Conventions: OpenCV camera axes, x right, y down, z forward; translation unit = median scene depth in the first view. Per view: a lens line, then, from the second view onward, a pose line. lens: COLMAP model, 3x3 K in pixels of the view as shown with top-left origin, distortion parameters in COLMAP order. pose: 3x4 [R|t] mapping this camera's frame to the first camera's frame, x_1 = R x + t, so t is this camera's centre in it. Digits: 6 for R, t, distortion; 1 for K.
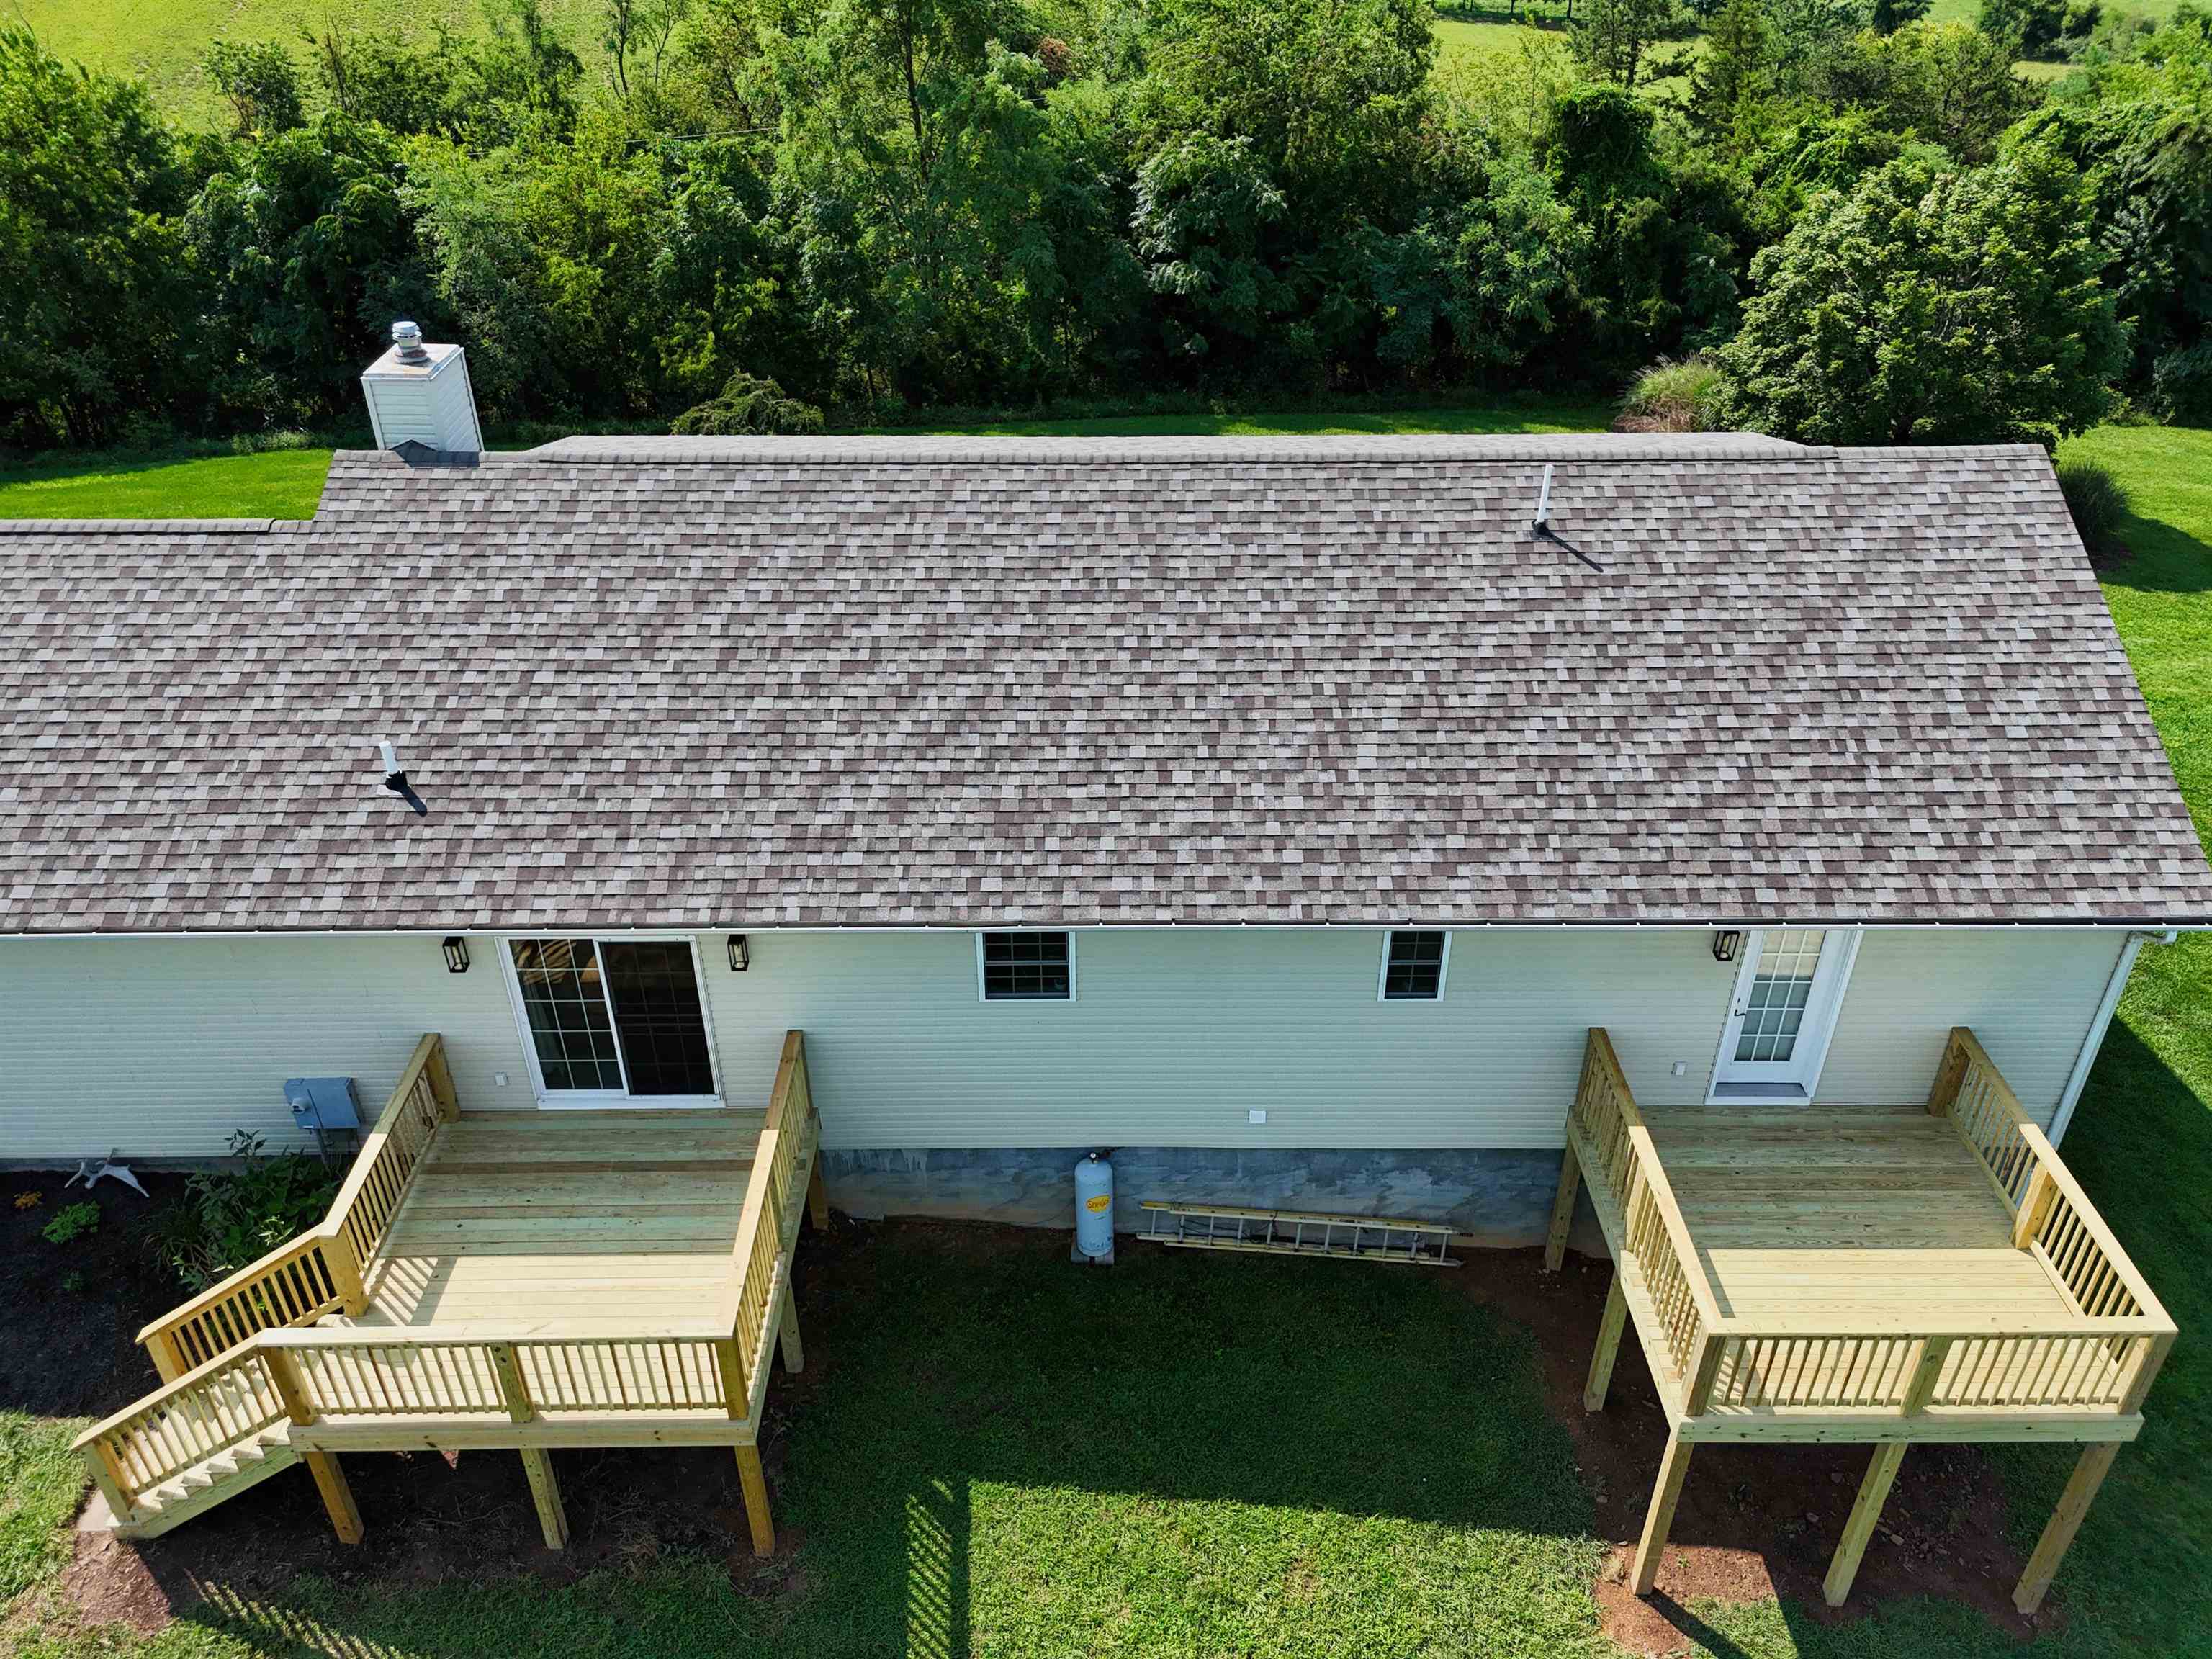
lens RADIAL K [[1622.4, 0, 1121.3], [0, 1622.4, 833.0], [0, 0, 1]] dist [0.090586, -0.085982]
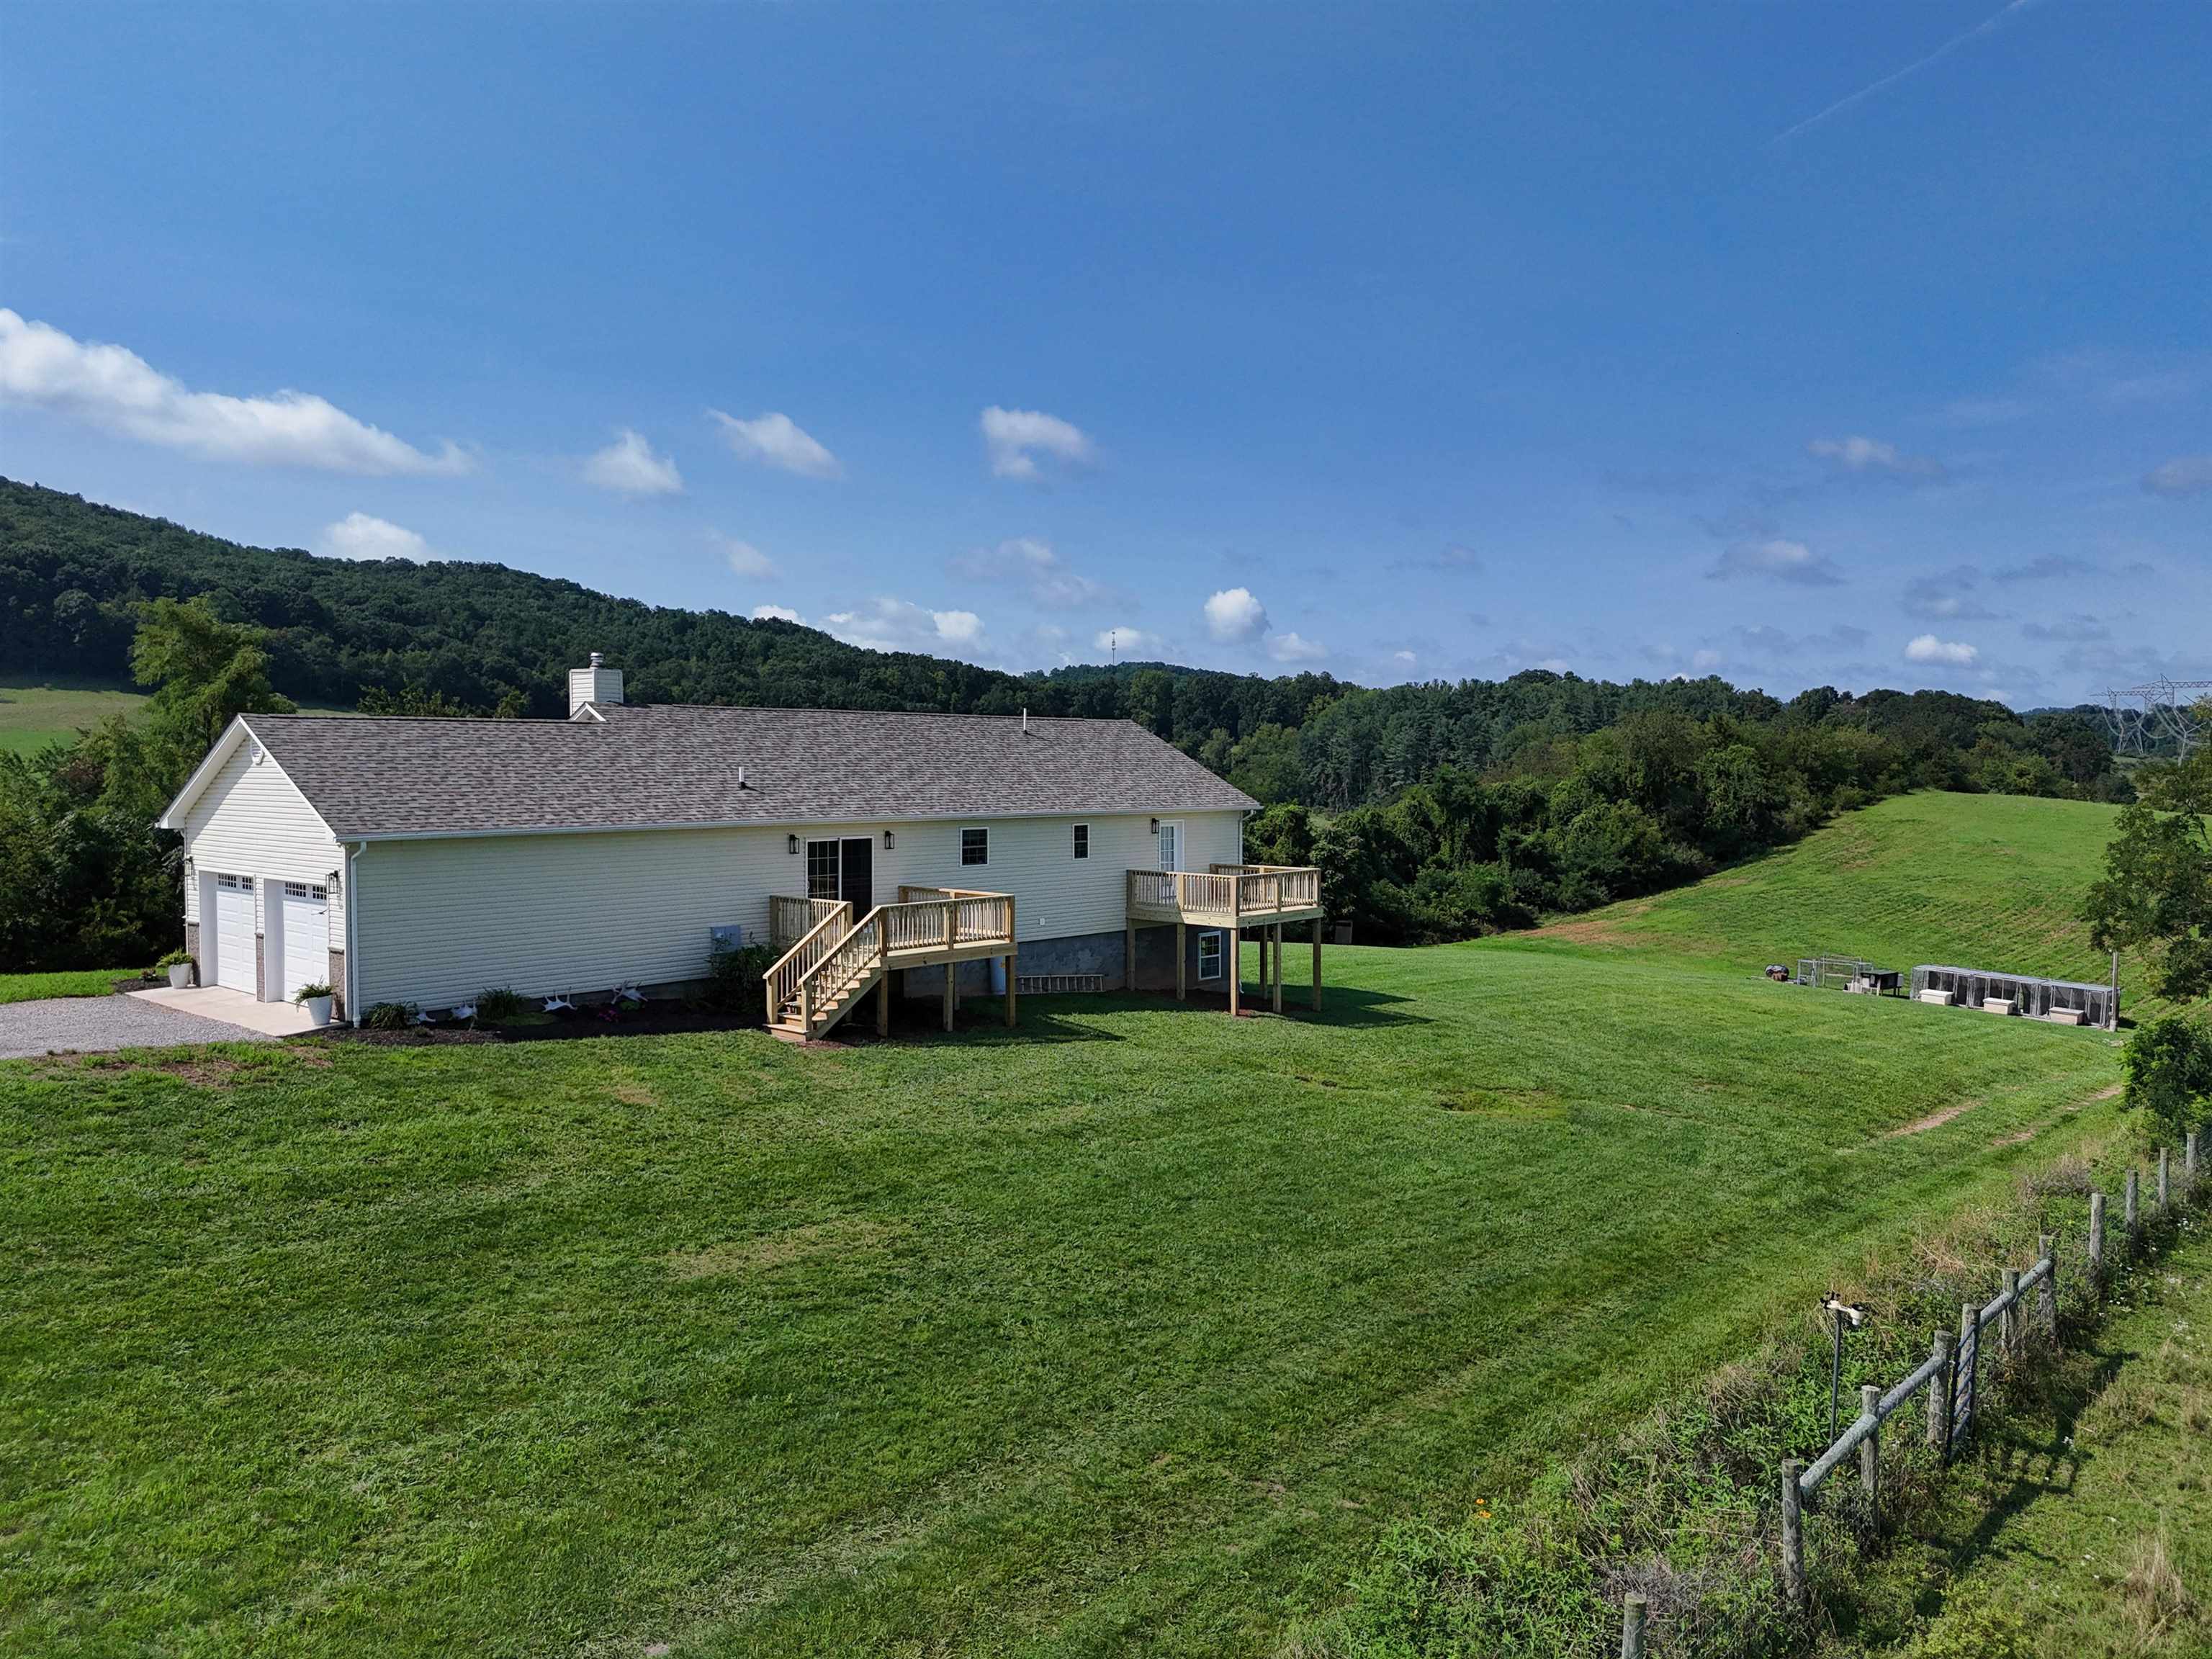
lens RADIAL K [[1622.4, 0, 1121.3], [0, 1622.4, 833.0], [0, 0, 1]] dist [0.090586, -0.085982]
pose [[0.680302, -0.034124, 0.732137, -1.744104], [0.397795, 0.856178, -0.329726, 0.982340], [-0.615588, 0.515553, 0.596034, -0.647905]]
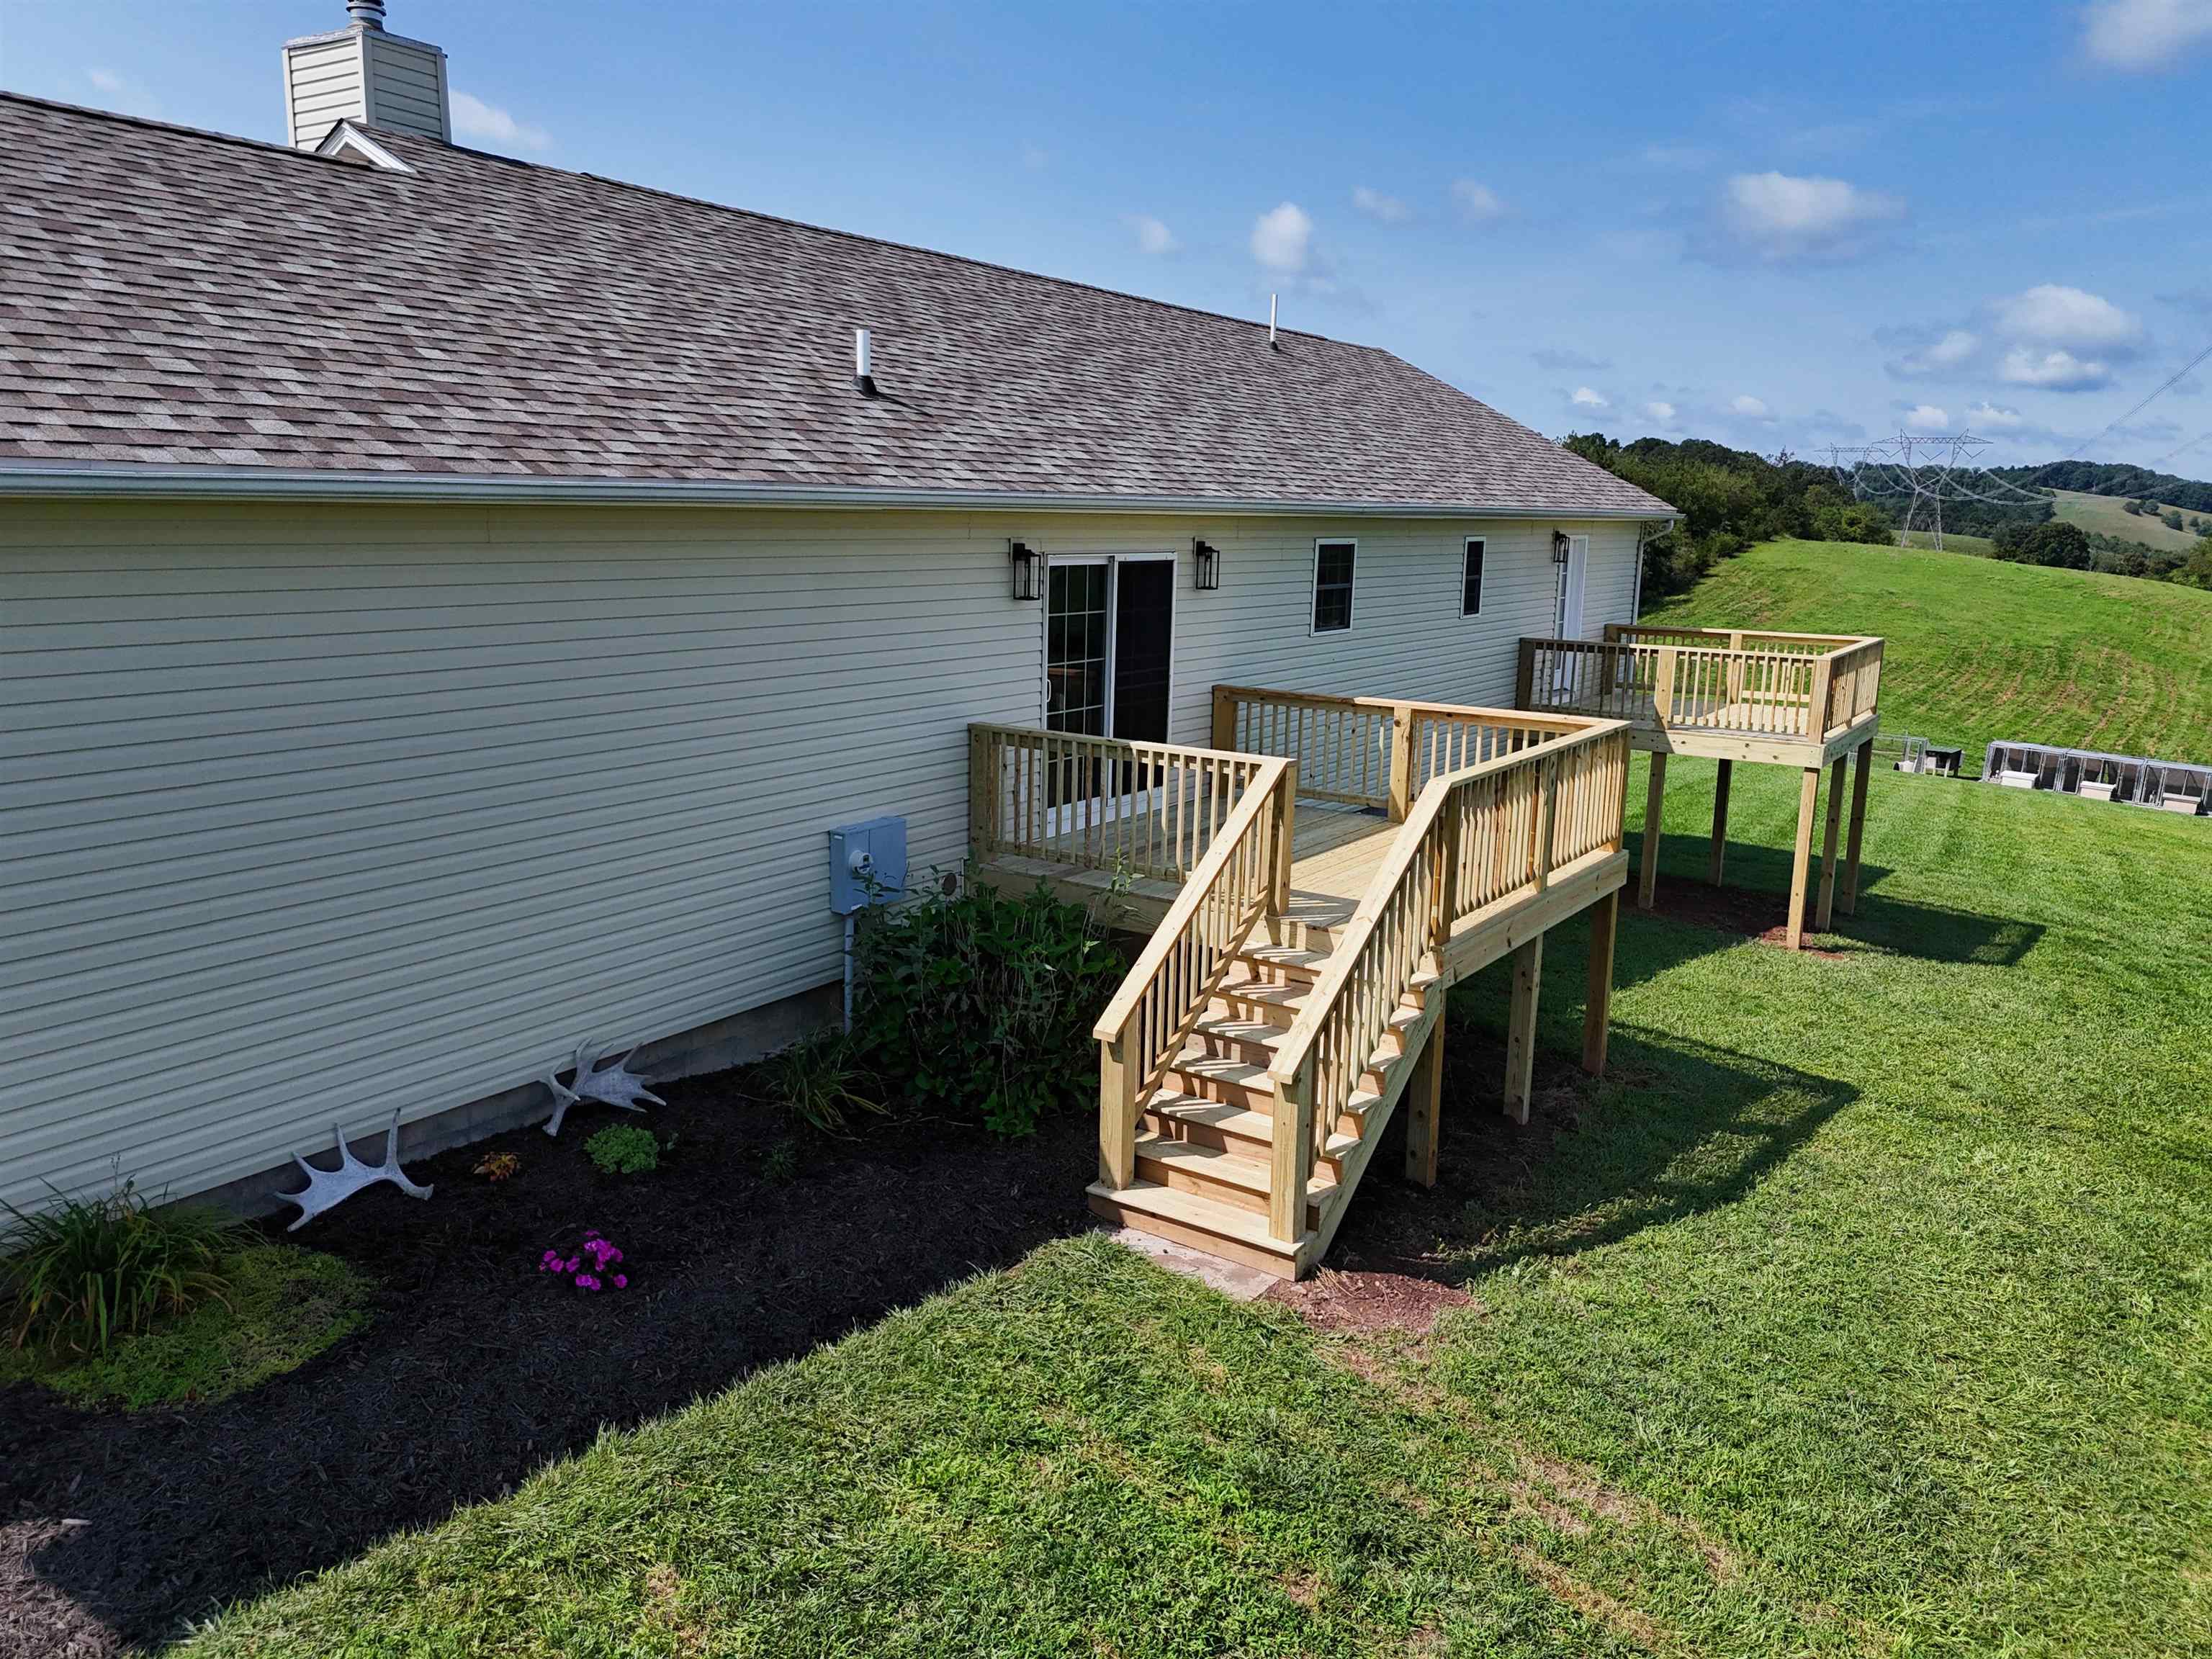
lens RADIAL K [[1626.6, 0, 1106.0], [0, 1626.6, 829.5], [0, 0, 1]] dist [0.071220, -0.064726]
pose [[0.564869, -0.151485, 0.811157, -1.019940], [0.429667, 0.893229, -0.132397, 0.296750], [-0.704493, 0.423314, 0.569645, 0.573813]]
